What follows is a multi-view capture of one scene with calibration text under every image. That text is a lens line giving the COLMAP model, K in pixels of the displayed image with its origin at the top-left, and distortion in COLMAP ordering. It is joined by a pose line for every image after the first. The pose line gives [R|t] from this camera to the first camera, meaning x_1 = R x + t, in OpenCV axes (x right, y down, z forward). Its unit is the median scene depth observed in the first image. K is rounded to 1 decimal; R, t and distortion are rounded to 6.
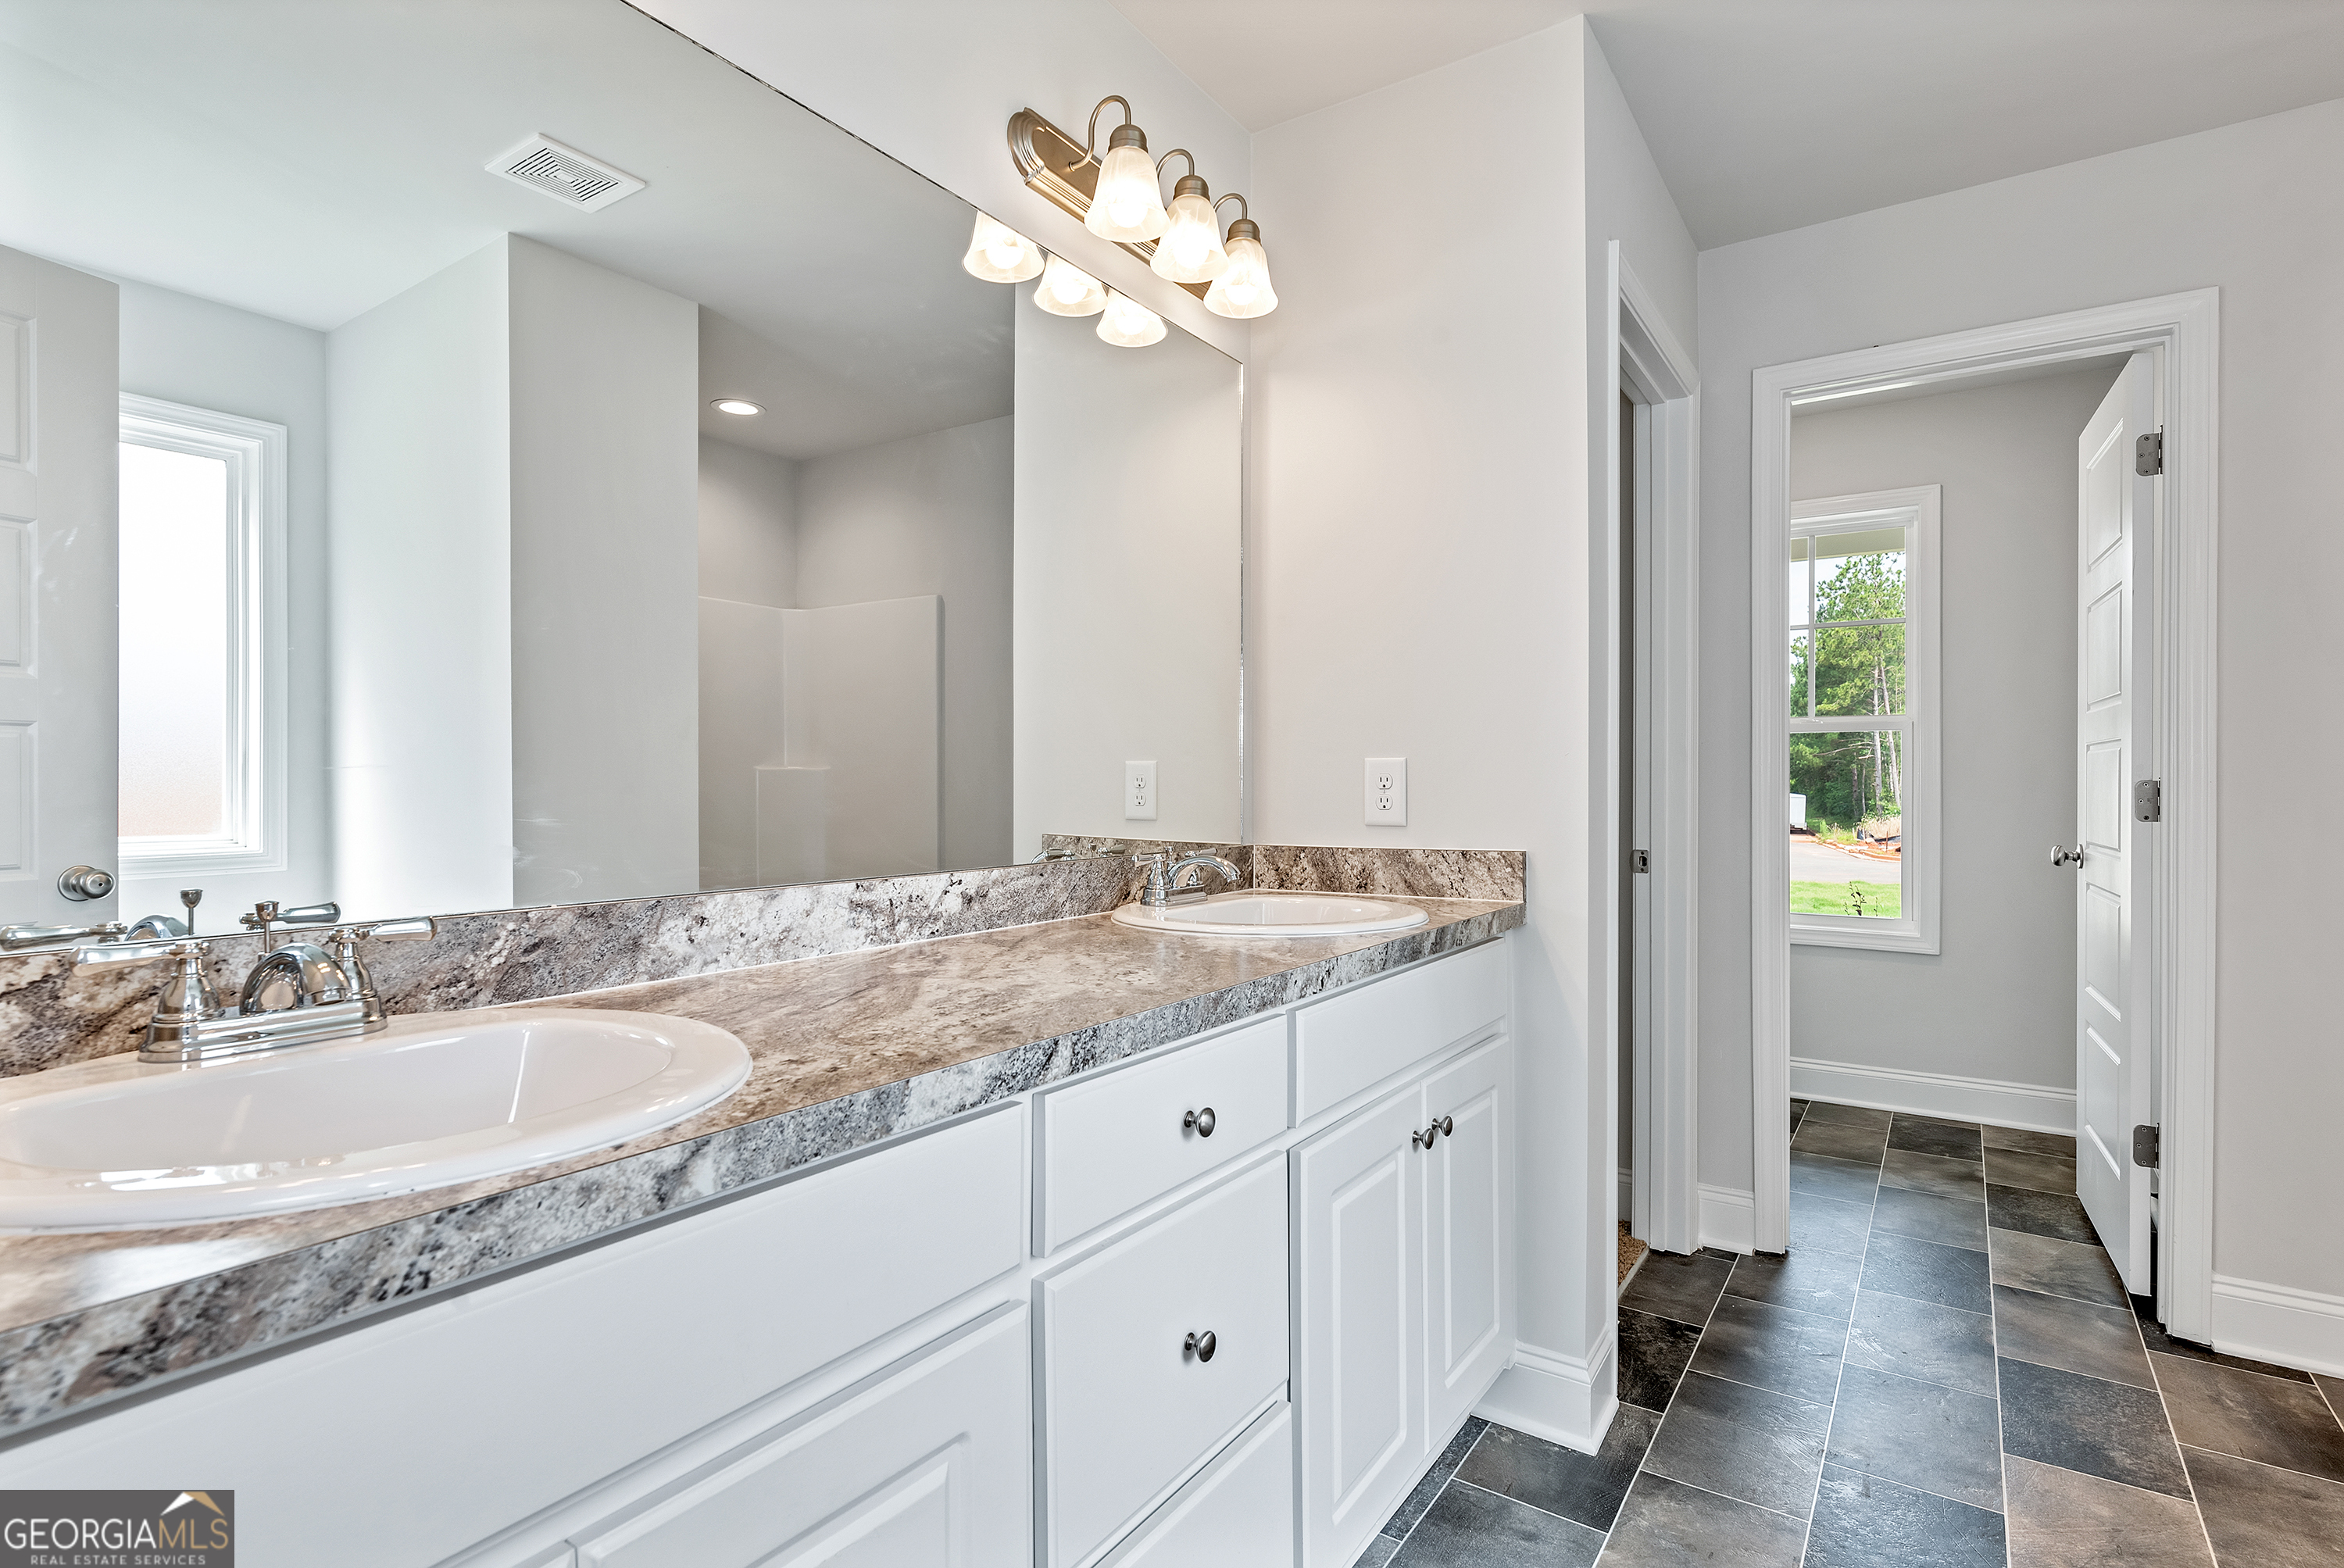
lens RADIAL K [[1192.1, 0, 1173.8], [0, 1192.1, 782.8], [0, 0, 1]] dist [-0.000959, -0.000057]
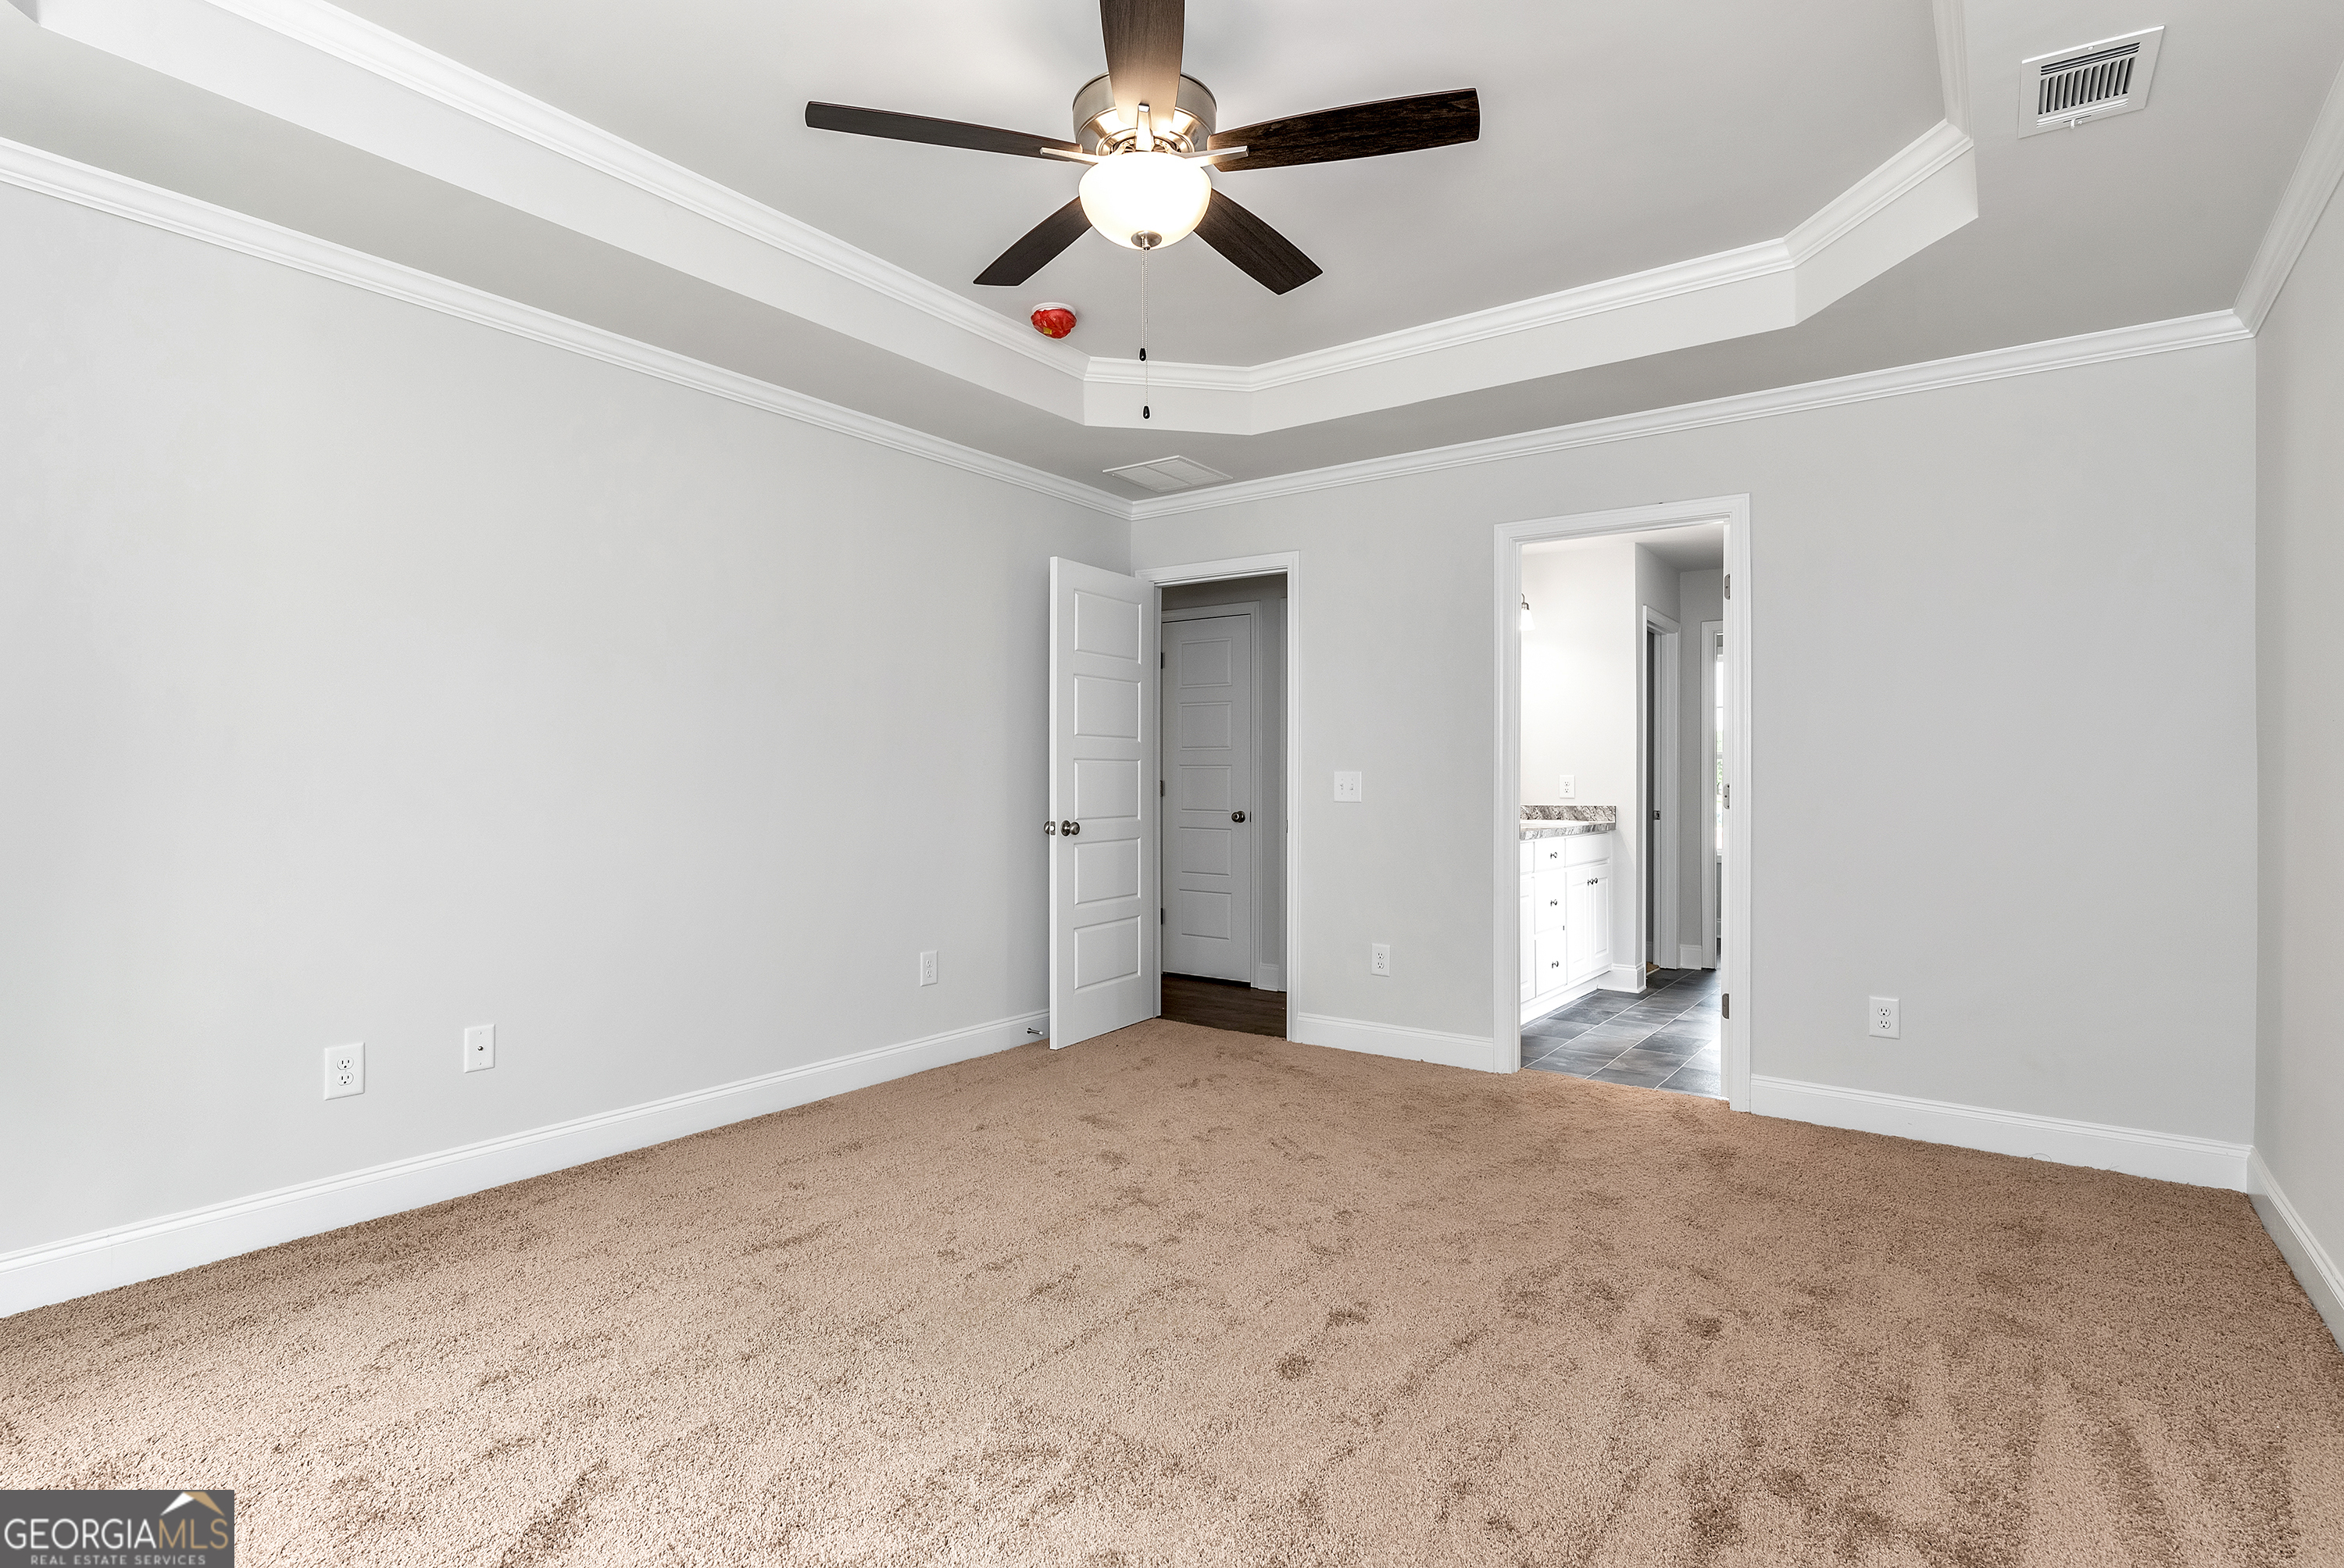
lens RADIAL K [[1192.1, 0, 1180.5], [0, 1192.1, 786.1], [0, 0, 1]] dist [-0.000959, -0.000057]
pose [[0.999815, 0.000733, -0.019225, -0.703937], [-0.000799, 0.999994, -0.003382, 0.018293], [0.019222, 0.003396, 0.999809, -1.916260]]
